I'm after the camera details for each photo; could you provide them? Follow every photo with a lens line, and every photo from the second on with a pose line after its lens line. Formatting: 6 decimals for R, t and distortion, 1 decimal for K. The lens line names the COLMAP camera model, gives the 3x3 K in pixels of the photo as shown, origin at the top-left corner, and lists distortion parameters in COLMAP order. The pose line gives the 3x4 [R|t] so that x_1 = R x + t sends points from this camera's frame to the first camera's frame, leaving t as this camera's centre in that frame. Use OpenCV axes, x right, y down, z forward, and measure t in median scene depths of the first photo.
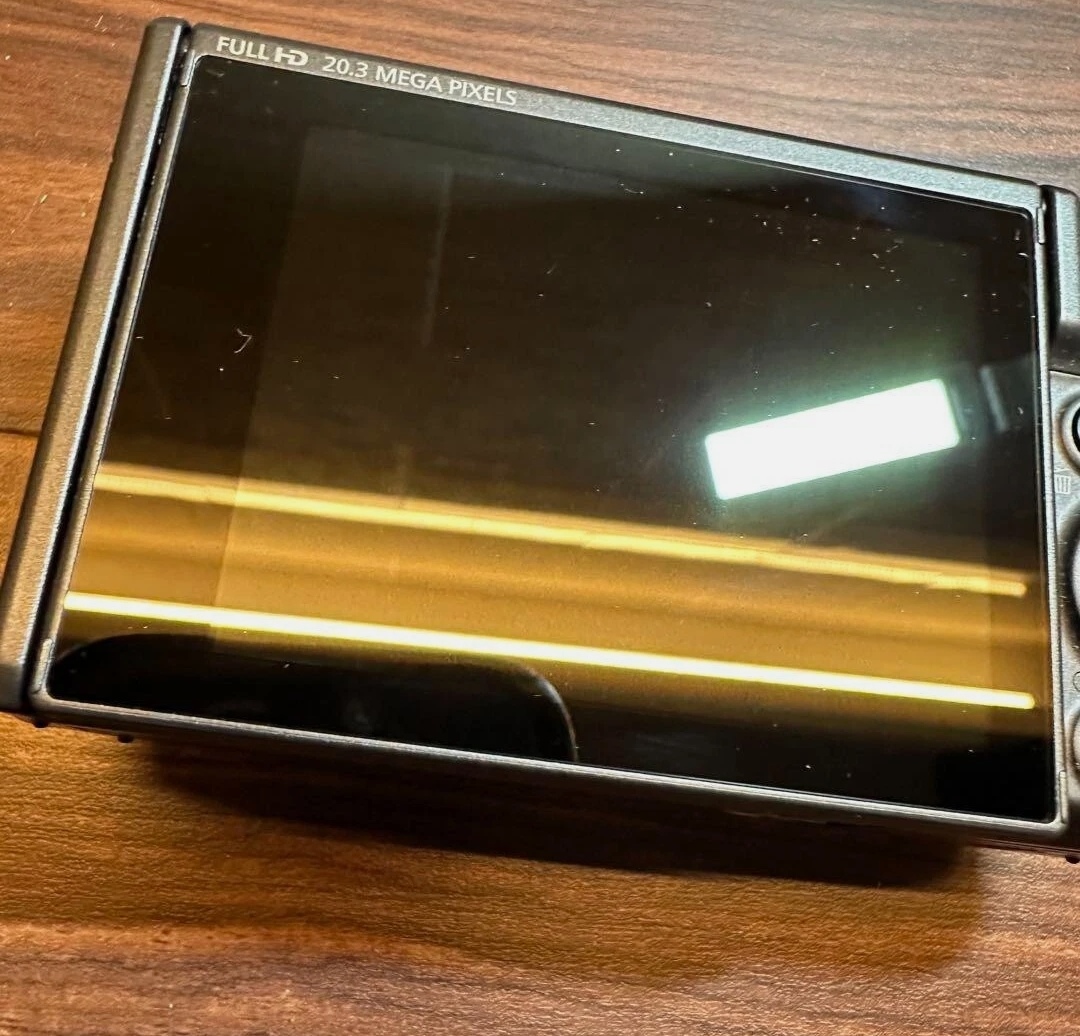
lens RADIAL K [[1012.9, 0, 488.0], [0, 1012.9, 554.2], [0, 0, 1]] dist [-0.015052, 0.003239]
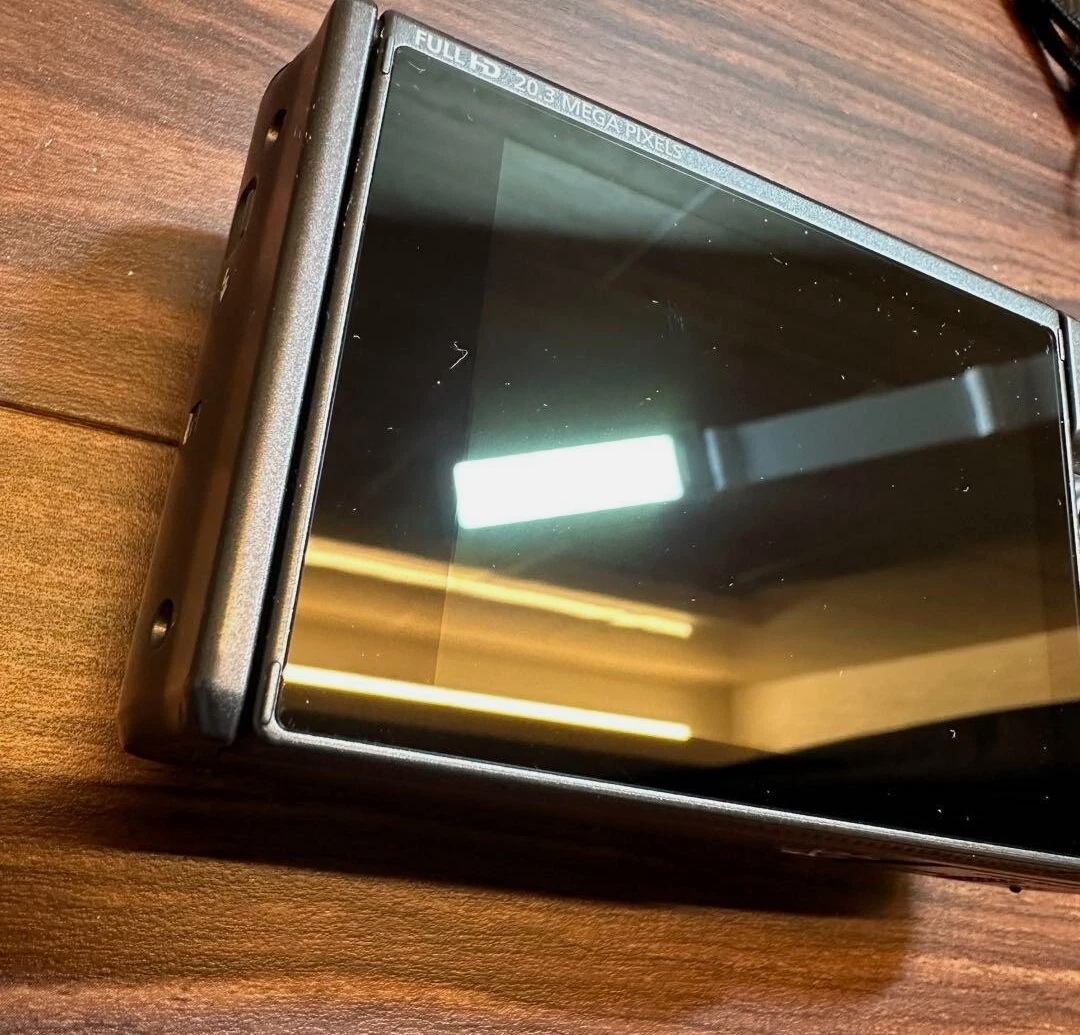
lens RADIAL K [[1012.9, 0, 486.4], [0, 1012.9, 544.9], [0, 0, 1]] dist [-0.015052, 0.003239]
pose [[0.953785, 0.082334, 0.288991, -0.325797], [-0.074642, 0.996503, -0.037558, -0.000869], [-0.291073, 0.014251, 0.956595, 0.061981]]
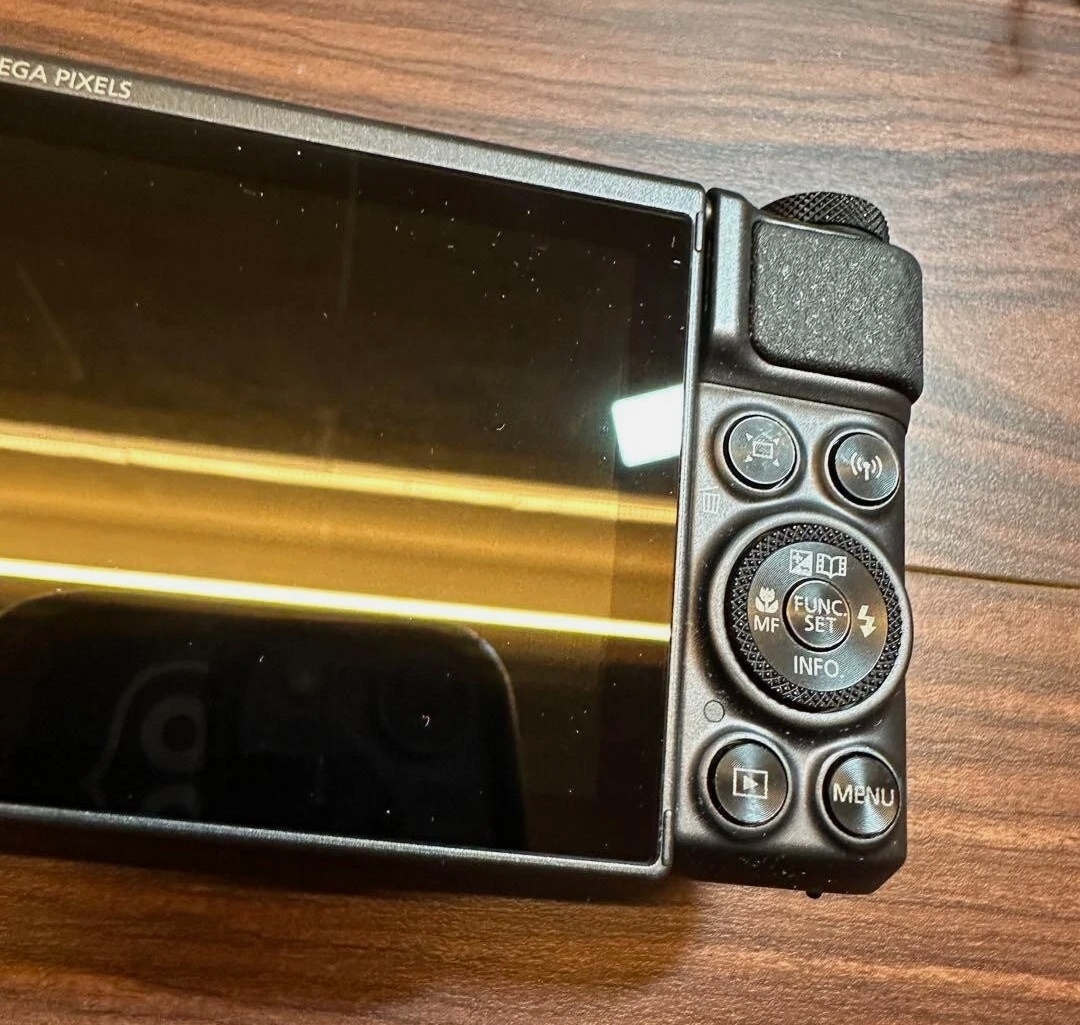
lens RADIAL K [[1010.7, 0, 508.4], [0, 1010.7, 528.3], [0, 0, 1]] dist [-0.017229, 0.005907]
pose [[0.998796, -0.001109, 0.049049, 0.265992], [0.000221, 0.999836, 0.018121, -0.050412], [-0.049061, -0.018089, 0.998632, 0.036315]]
